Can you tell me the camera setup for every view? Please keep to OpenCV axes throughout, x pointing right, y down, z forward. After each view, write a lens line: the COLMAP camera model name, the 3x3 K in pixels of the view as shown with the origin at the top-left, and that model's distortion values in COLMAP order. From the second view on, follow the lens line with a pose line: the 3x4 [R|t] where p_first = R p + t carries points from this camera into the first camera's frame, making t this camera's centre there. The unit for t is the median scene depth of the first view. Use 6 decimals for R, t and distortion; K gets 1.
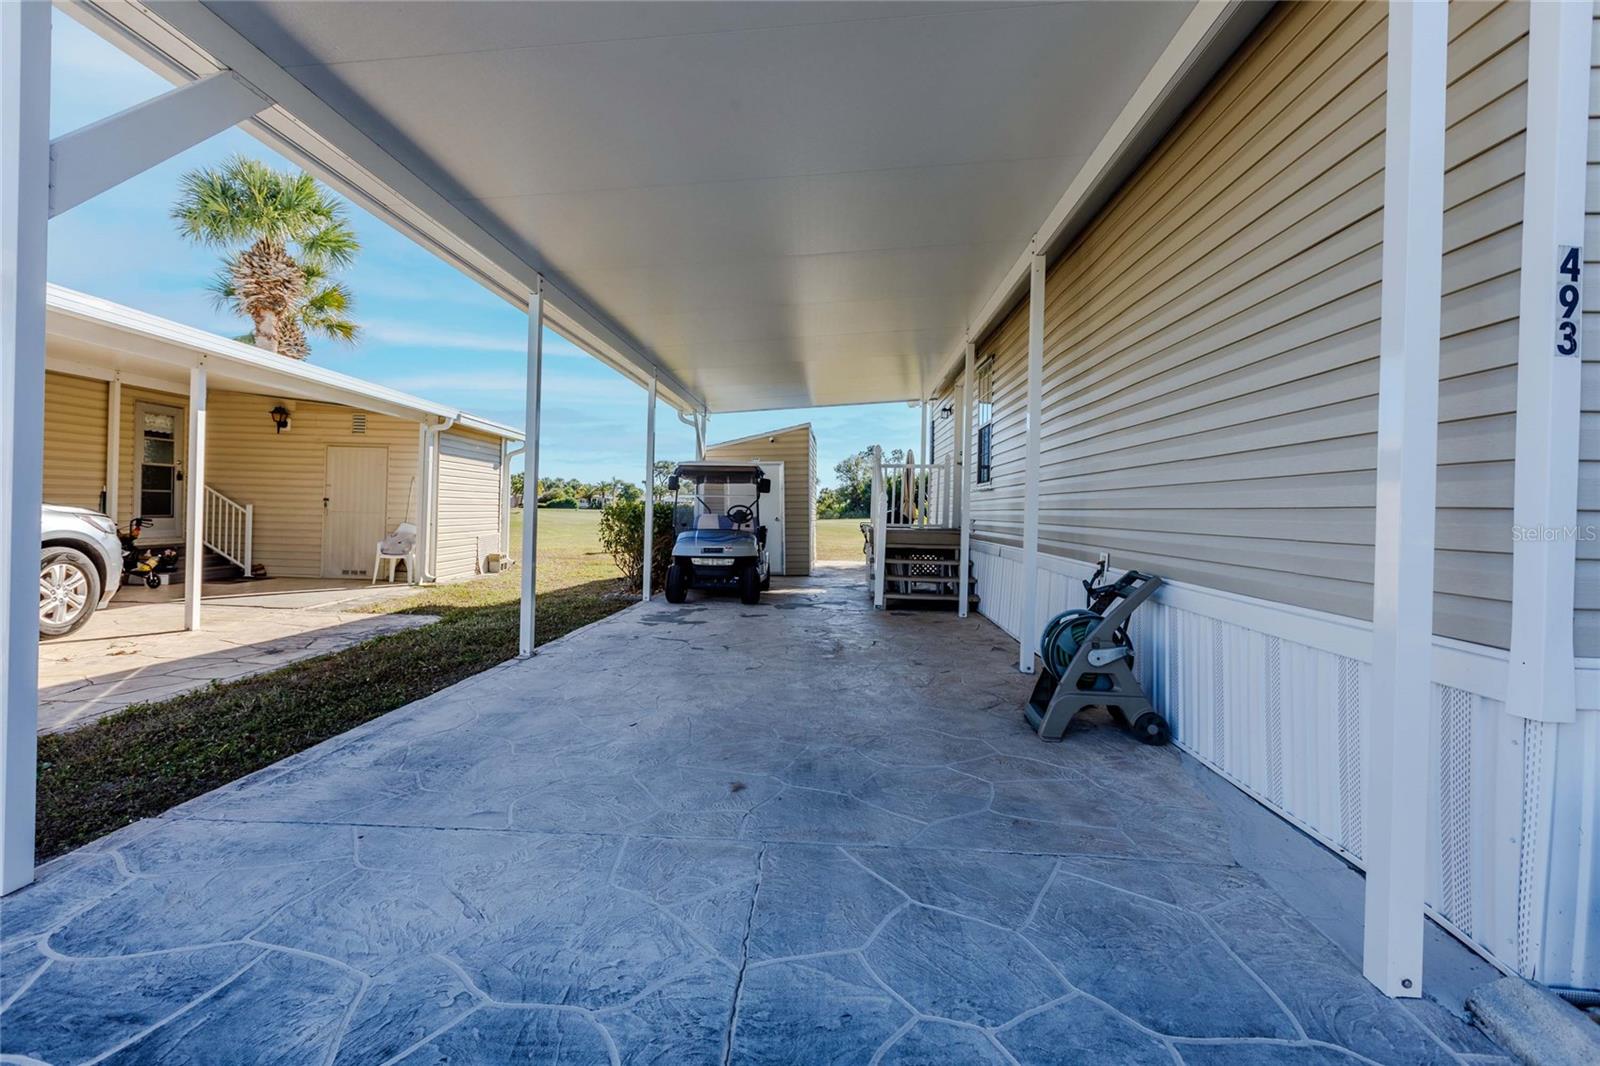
lens RADIAL K [[719.7, 0, 793.3], [0, 719.7, 516.3], [0, 0, 1]] dist [0.001274, -0.000638]
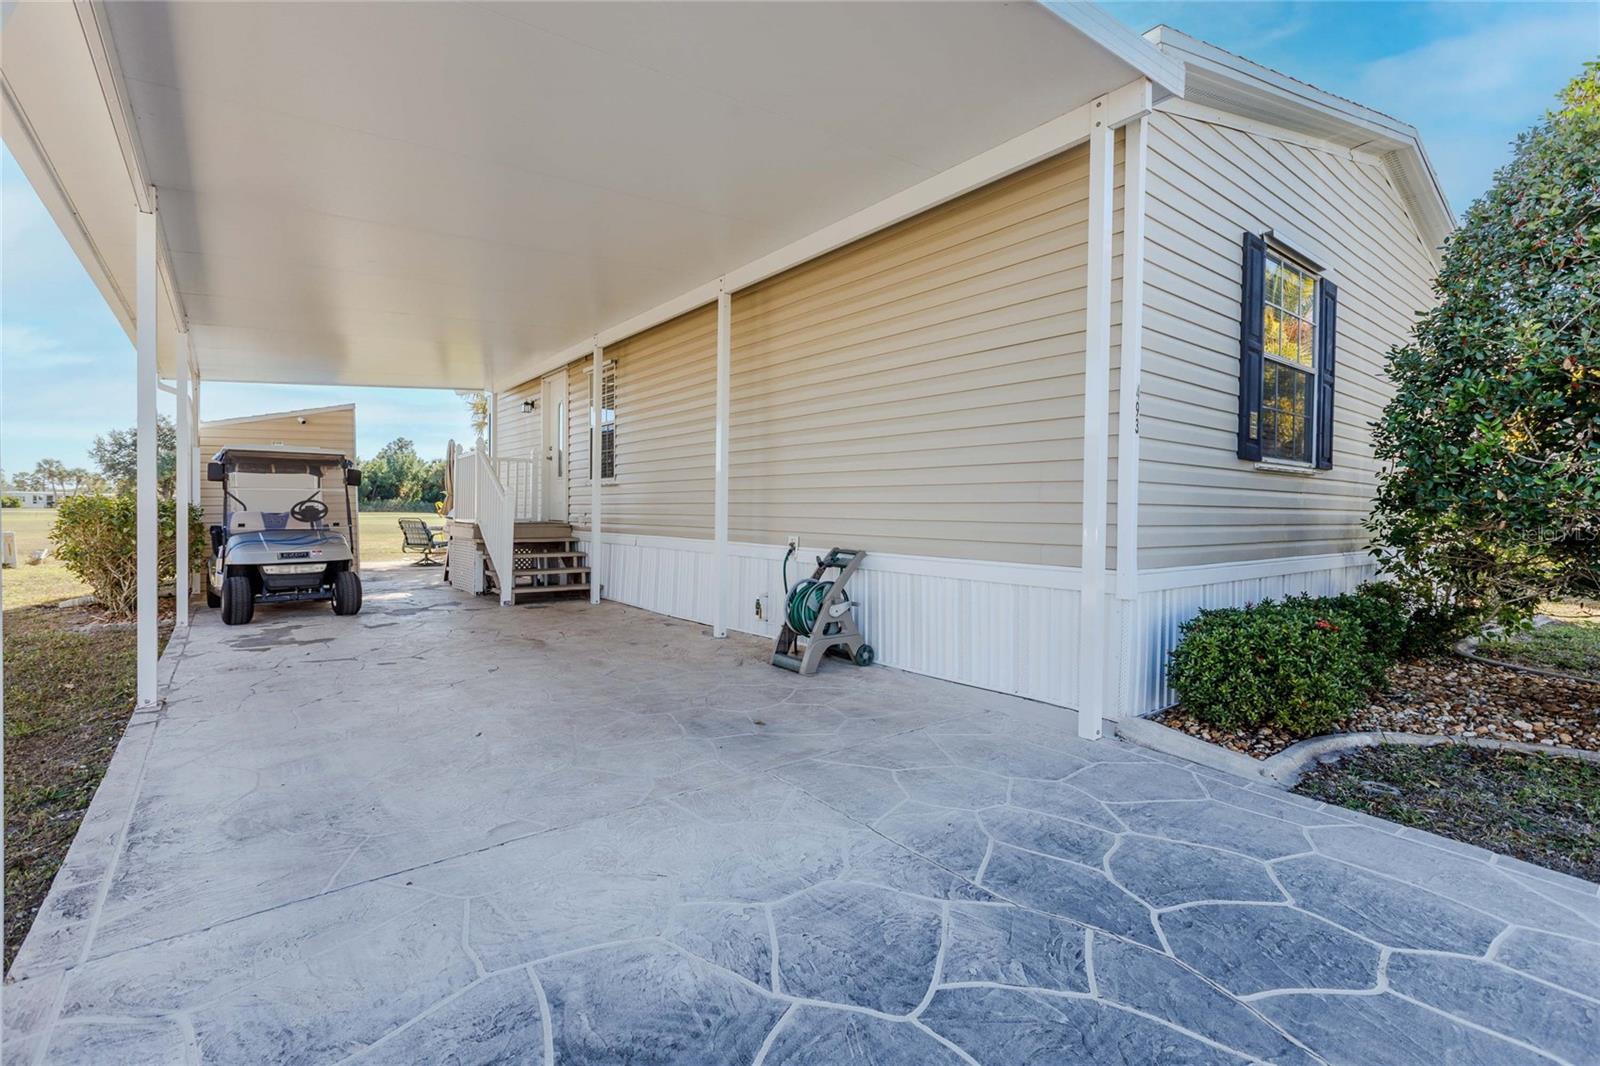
lens RADIAL K [[719.7, 0, 793.3], [0, 719.7, 516.3], [0, 0, 1]] dist [0.001274, -0.000638]
pose [[0.741633, -0.018012, 0.670564, -0.690913], [0.010729, 0.999830, 0.014991, -0.009035], [-0.670720, -0.003924, 0.741701, 0.029331]]
